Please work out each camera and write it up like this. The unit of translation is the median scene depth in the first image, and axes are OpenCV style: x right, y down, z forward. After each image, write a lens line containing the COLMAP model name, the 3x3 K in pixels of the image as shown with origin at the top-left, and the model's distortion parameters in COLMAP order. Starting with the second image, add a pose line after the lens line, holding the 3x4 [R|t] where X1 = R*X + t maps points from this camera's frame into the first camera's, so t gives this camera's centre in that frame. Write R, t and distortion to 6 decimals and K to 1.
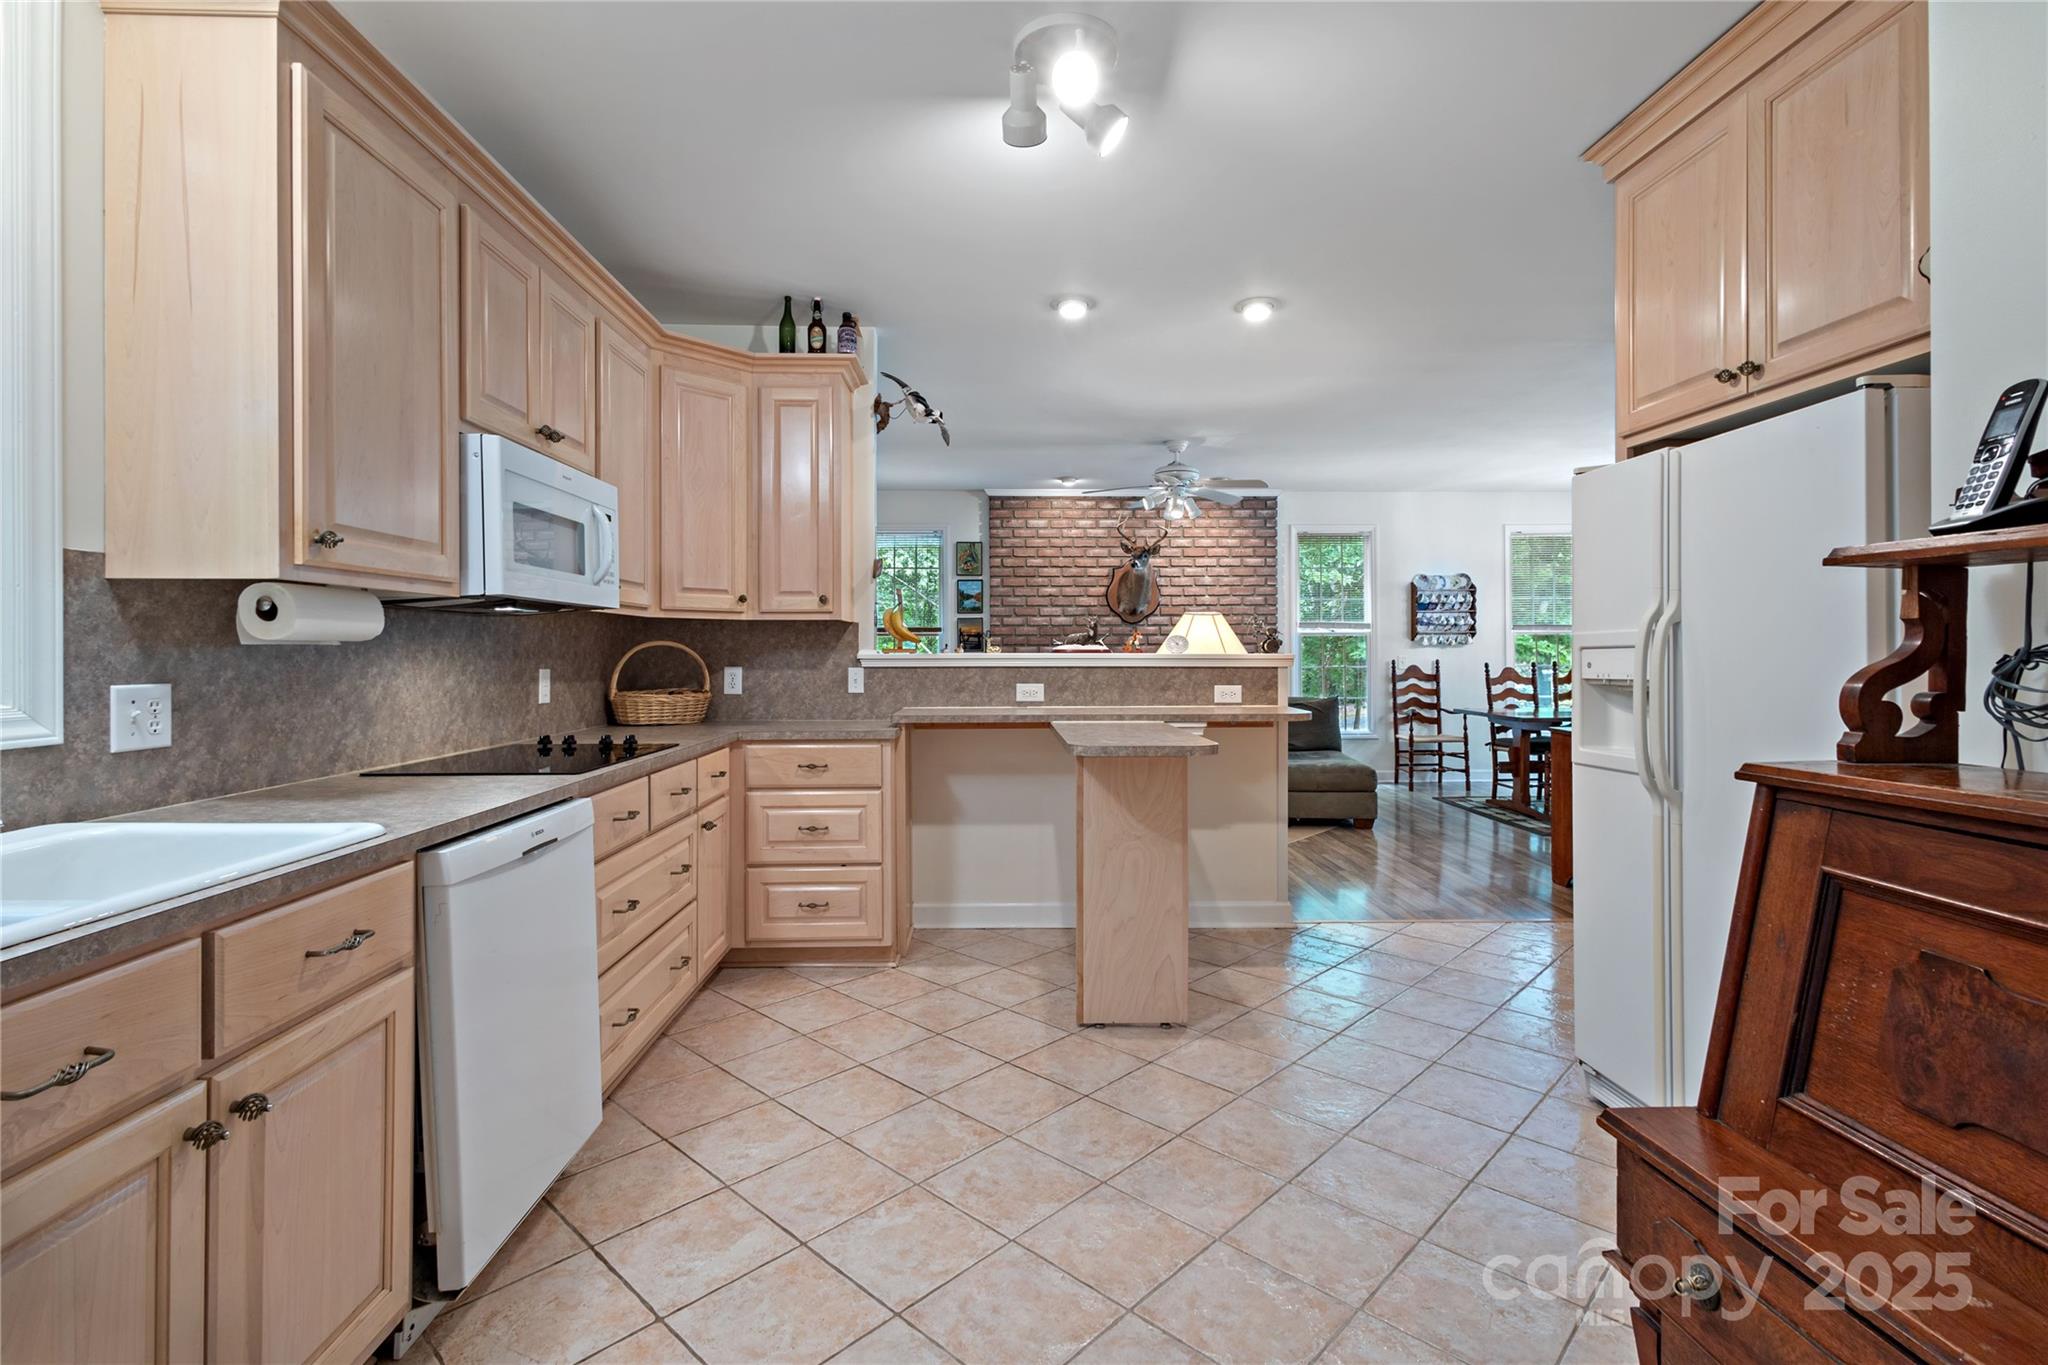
lens RADIAL K [[951.5, 0, 1026.7], [0, 951.5, 651.5], [0, 0, 1]] dist [0.016240, -0.004934]
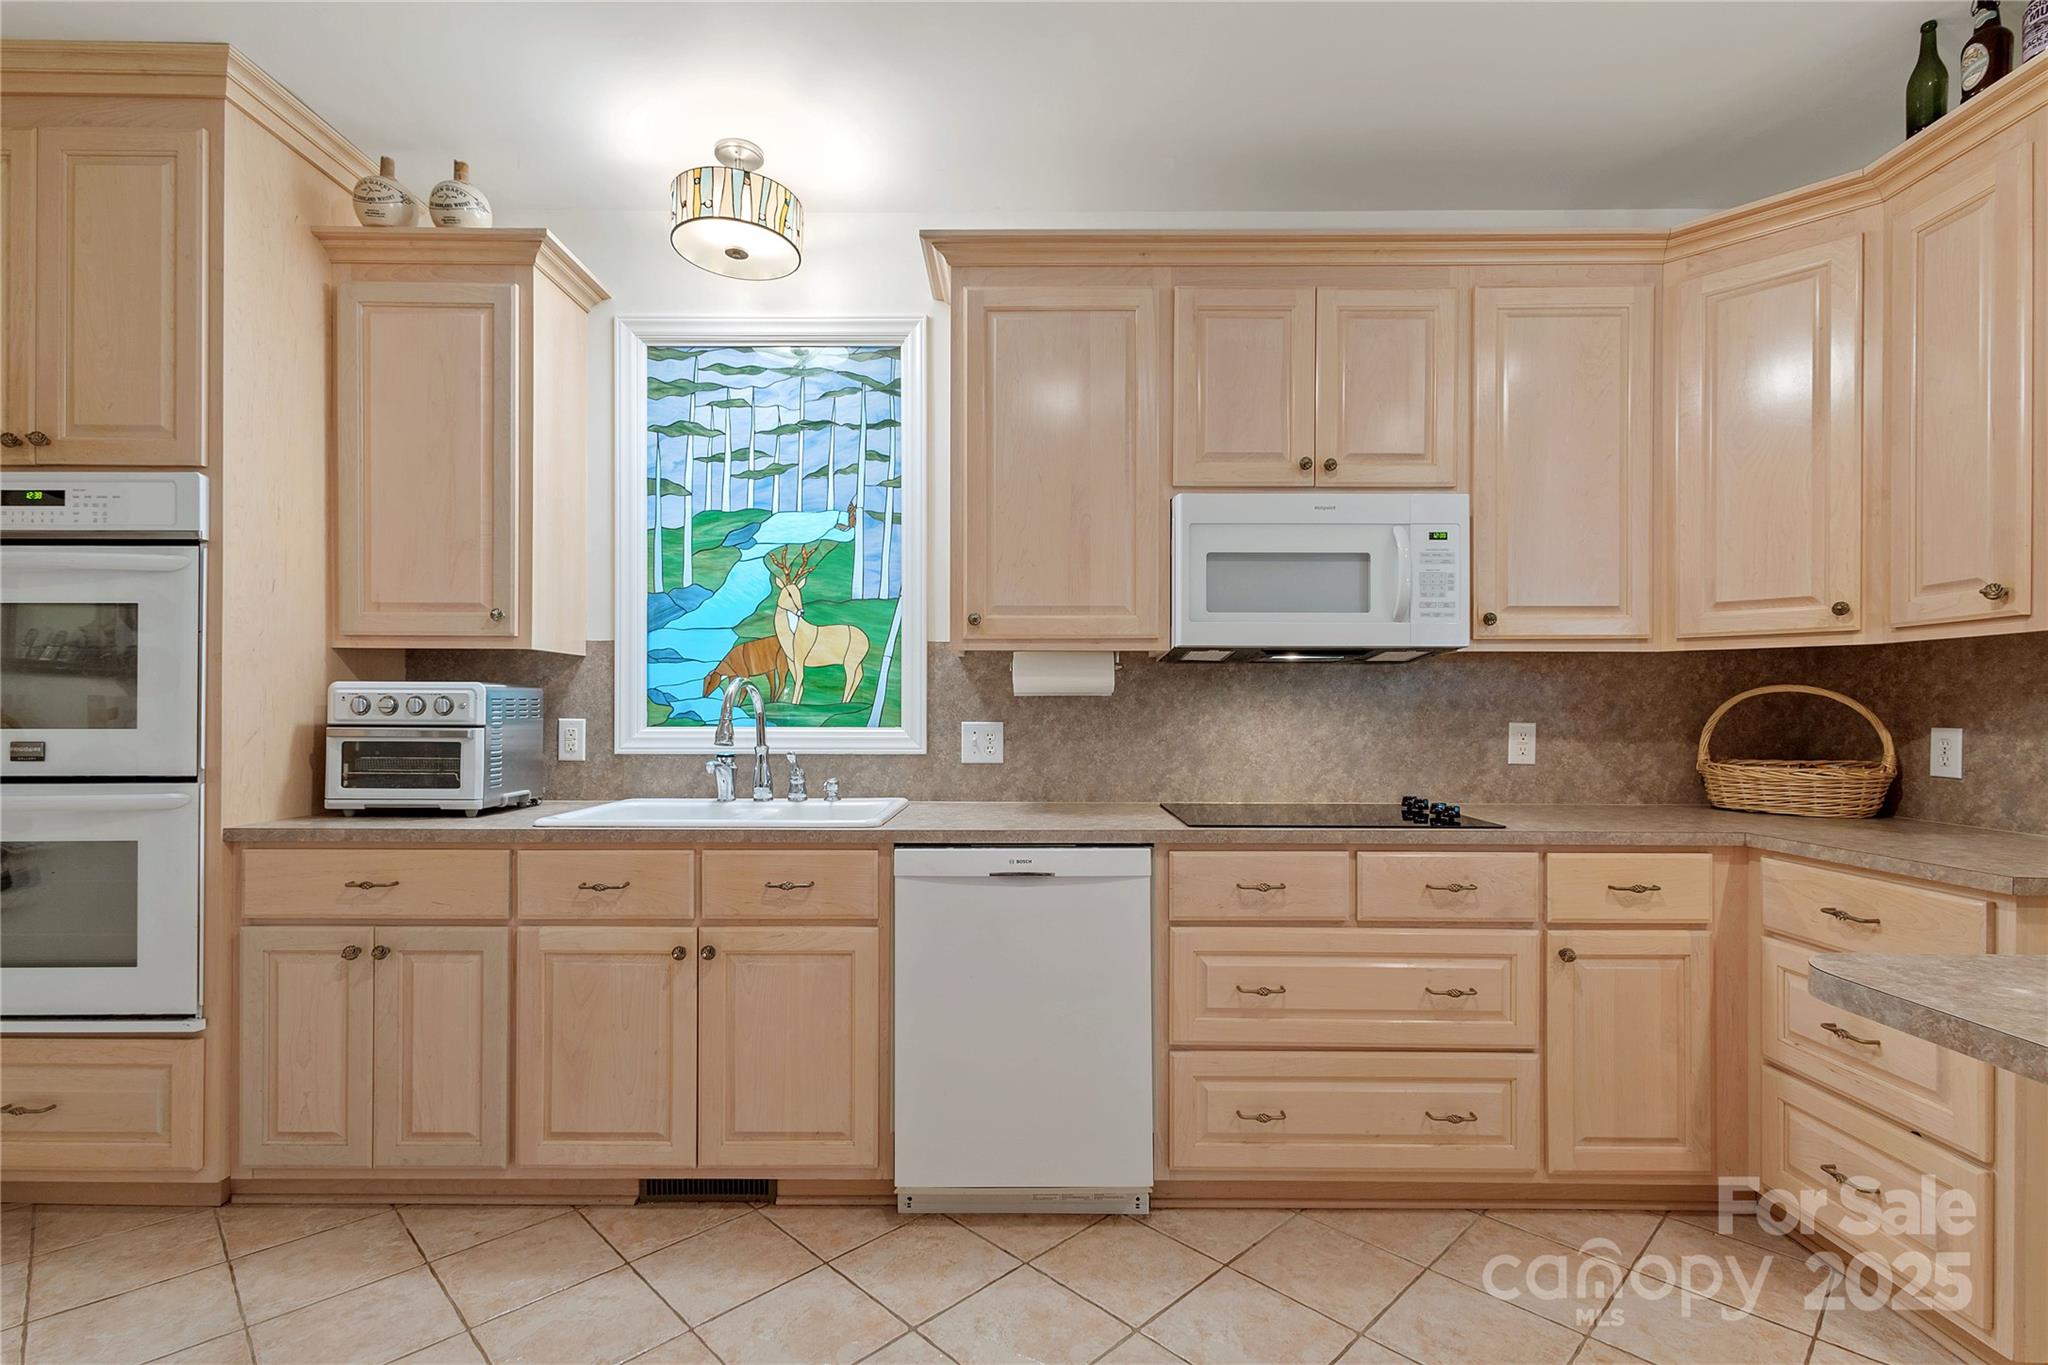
lens RADIAL K [[951.5, 0, 1021.0], [0, 951.5, 712.9], [0, 0, 1]] dist [0.016240, -0.004934]
pose [[-0.037030, 0.002987, -0.999310, 0.271227], [-0.001192, 0.999995, 0.003033, 0.006104], [0.999313, 0.001304, -0.037026, 0.472646]]
